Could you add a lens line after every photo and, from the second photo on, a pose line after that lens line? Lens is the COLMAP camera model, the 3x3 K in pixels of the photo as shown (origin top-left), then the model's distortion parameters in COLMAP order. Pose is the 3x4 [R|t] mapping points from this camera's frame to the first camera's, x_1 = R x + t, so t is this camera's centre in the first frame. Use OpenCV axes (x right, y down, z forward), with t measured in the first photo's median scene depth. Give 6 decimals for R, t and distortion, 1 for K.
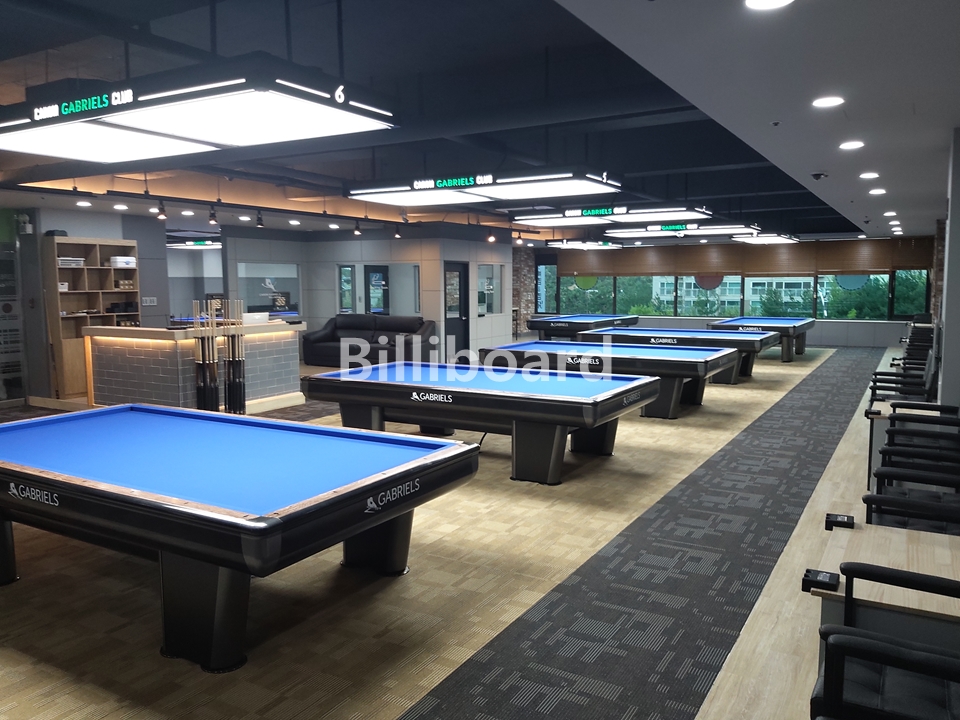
lens RADIAL K [[756.5, 0, 472.5], [0, 756.5, 360.6], [0, 0, 1]] dist [0.000330, -0.002526]
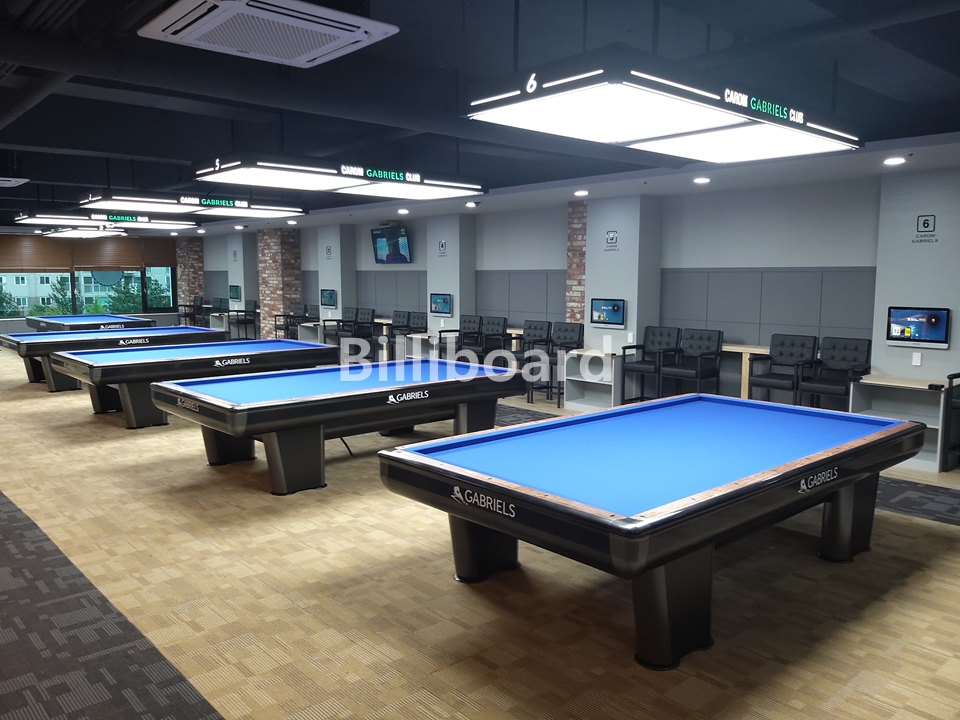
lens RADIAL K [[756.5, 0, 472.5], [0, 756.5, 360.6], [0, 0, 1]] dist [0.000330, -0.002526]
pose [[0.302769, -0.103873, 0.947387, -0.924080], [0.098402, 0.992138, 0.077332, -0.063114], [-0.947971, 0.069811, 0.310609, 0.605051]]
